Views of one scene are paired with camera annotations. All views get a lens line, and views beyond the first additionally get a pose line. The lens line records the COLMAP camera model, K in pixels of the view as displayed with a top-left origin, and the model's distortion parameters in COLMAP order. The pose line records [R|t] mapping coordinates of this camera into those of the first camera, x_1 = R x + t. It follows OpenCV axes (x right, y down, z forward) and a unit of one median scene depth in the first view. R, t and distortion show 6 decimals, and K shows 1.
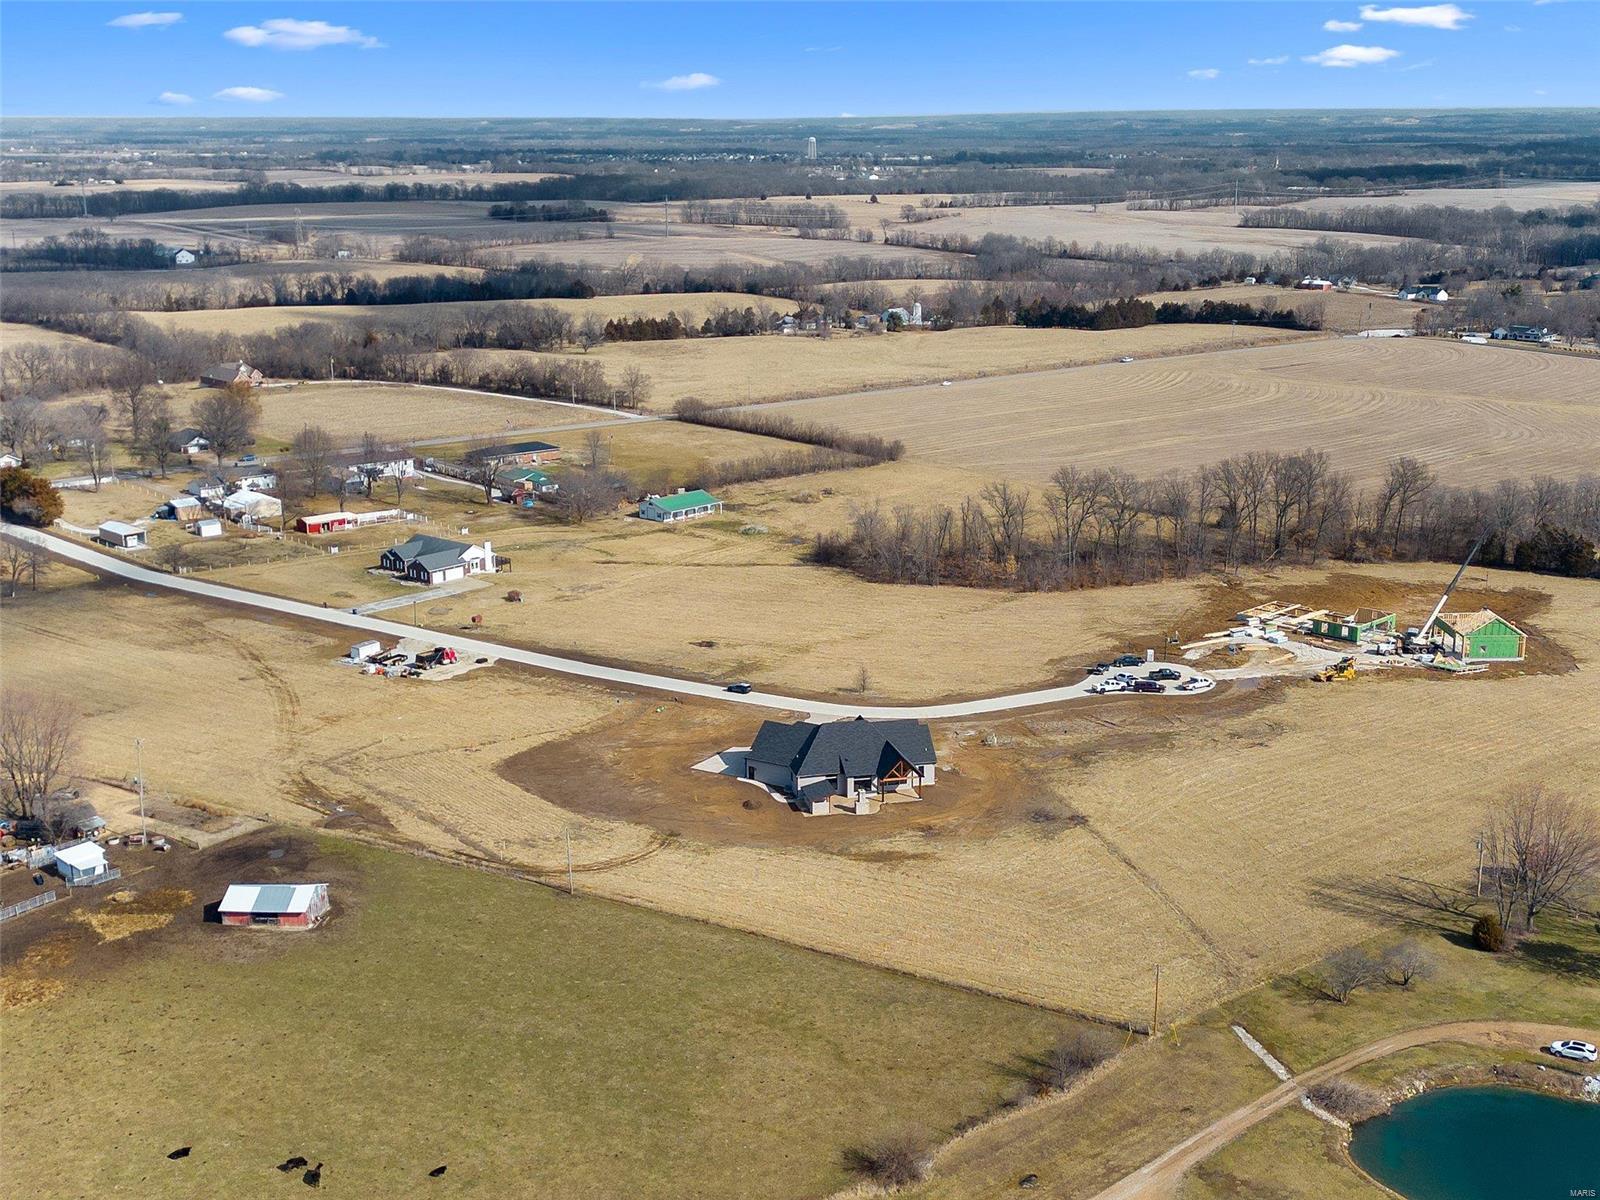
lens RADIAL K [[1679.6, 0, 796.9], [0, 1679.6, 607.7], [0, 0, 1]] dist [0.149597, -0.288272]
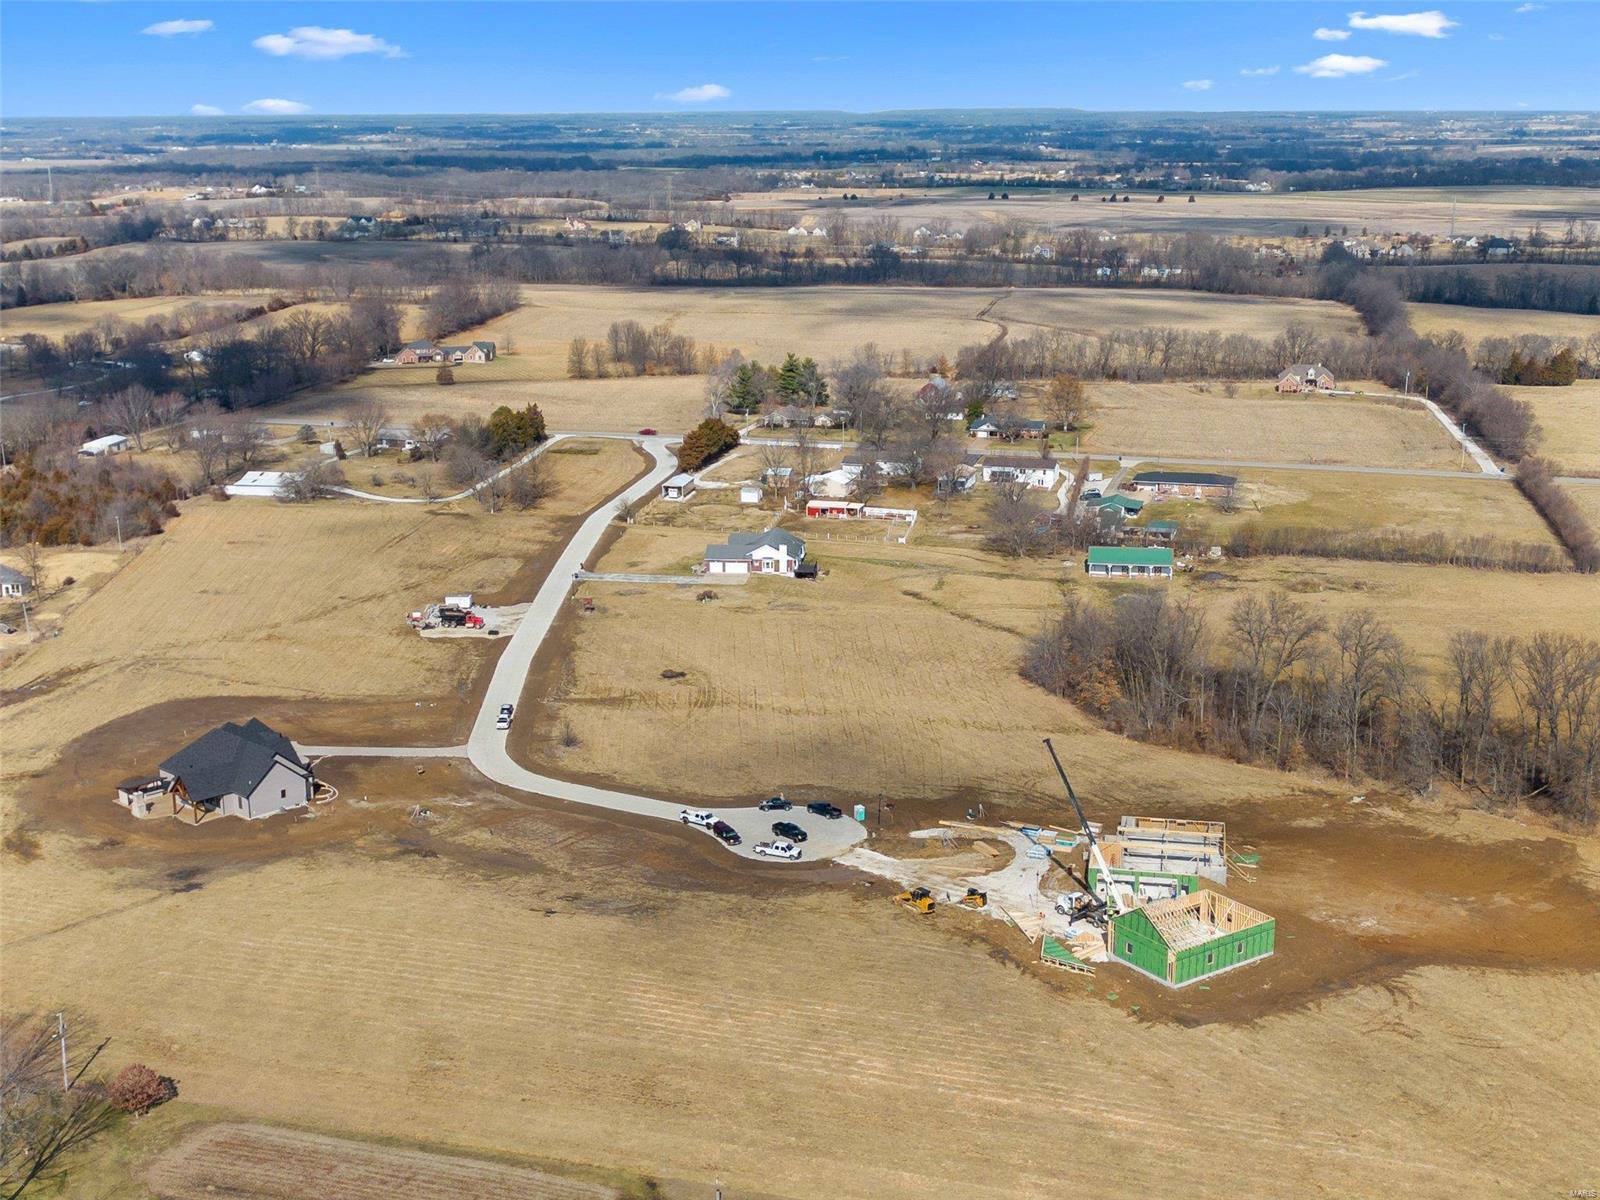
lens RADIAL K [[1679.6, 0, 796.9], [0, 1679.6, 607.7], [0, 0, 1]] dist [0.149597, -0.288272]
pose [[0.644759, 0.218223, -0.732574, 0.531164], [-0.214658, 0.971508, 0.100471, -0.097786], [0.733626, 0.092474, 0.673232, 0.293853]]
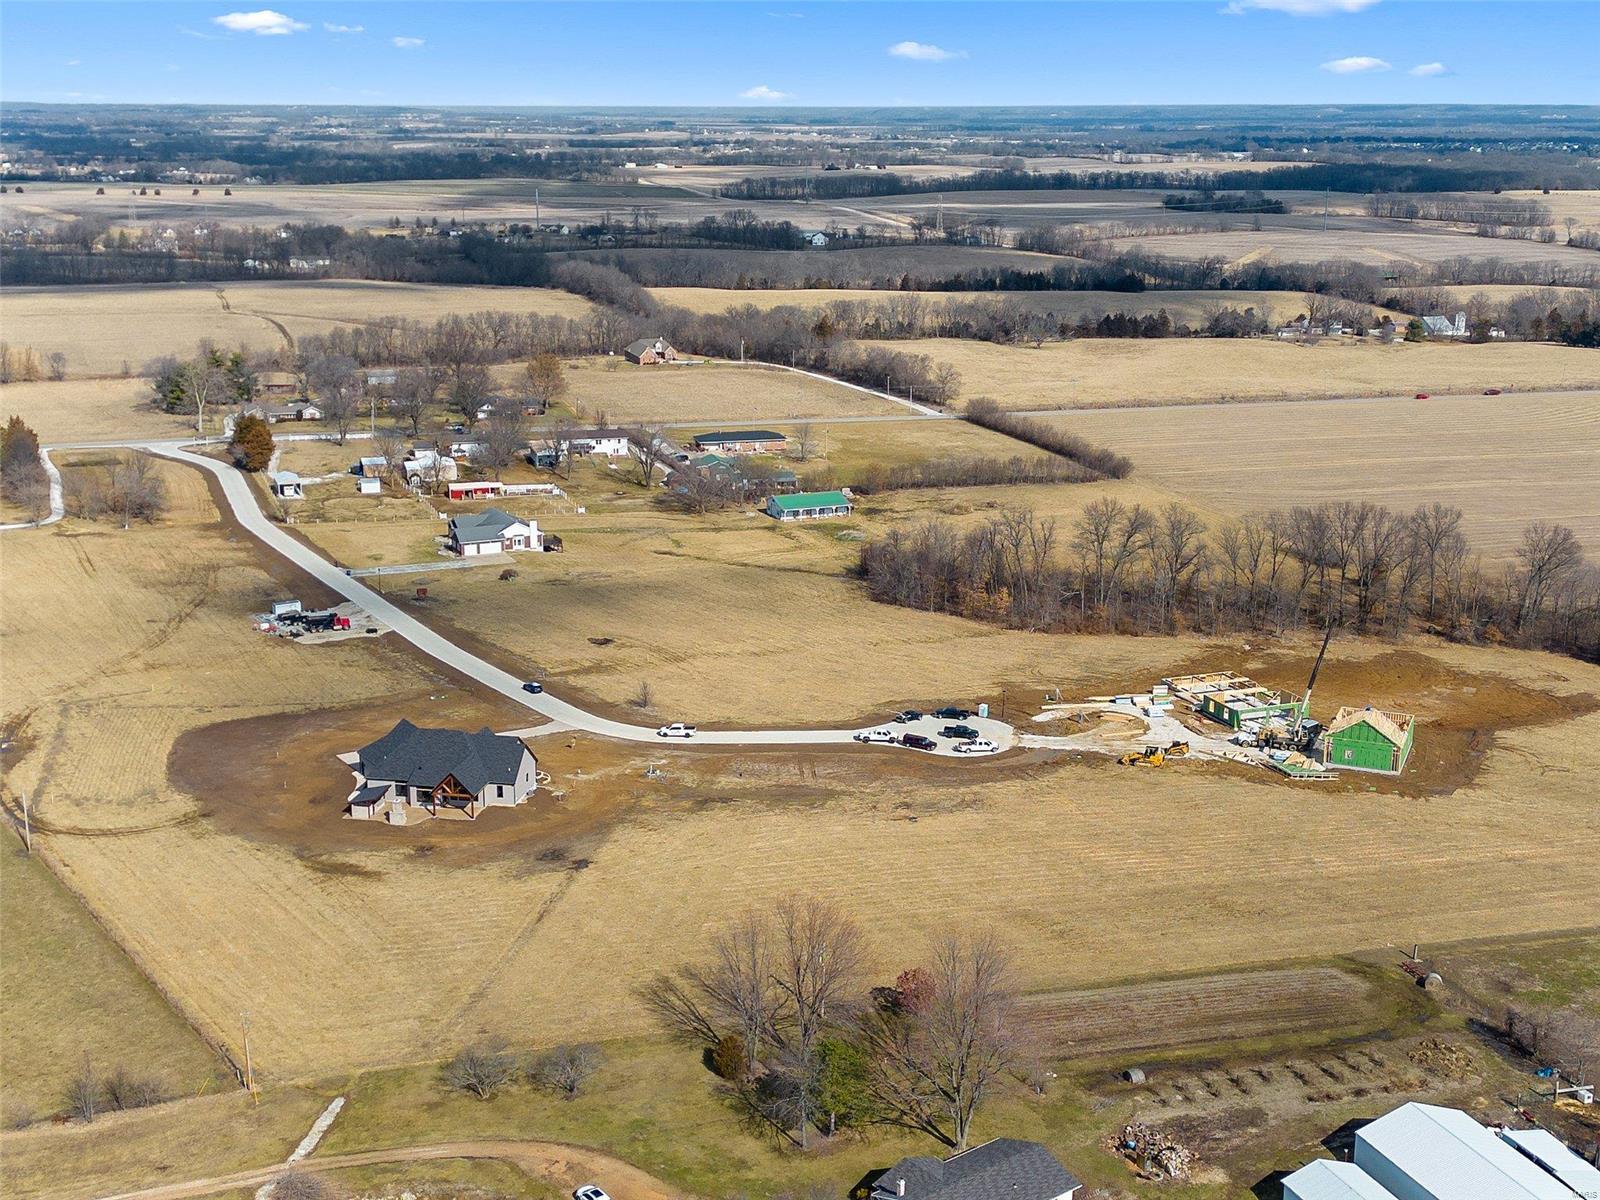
lens RADIAL K [[1679.6, 0, 796.9], [0, 1679.6, 607.7], [0, 0, 1]] dist [0.149597, -0.288272]
pose [[0.931518, 0.112371, -0.345901, 0.302717], [-0.110397, 0.993561, 0.025471, -0.027743], [0.346536, 0.014459, 0.937925, 0.080442]]
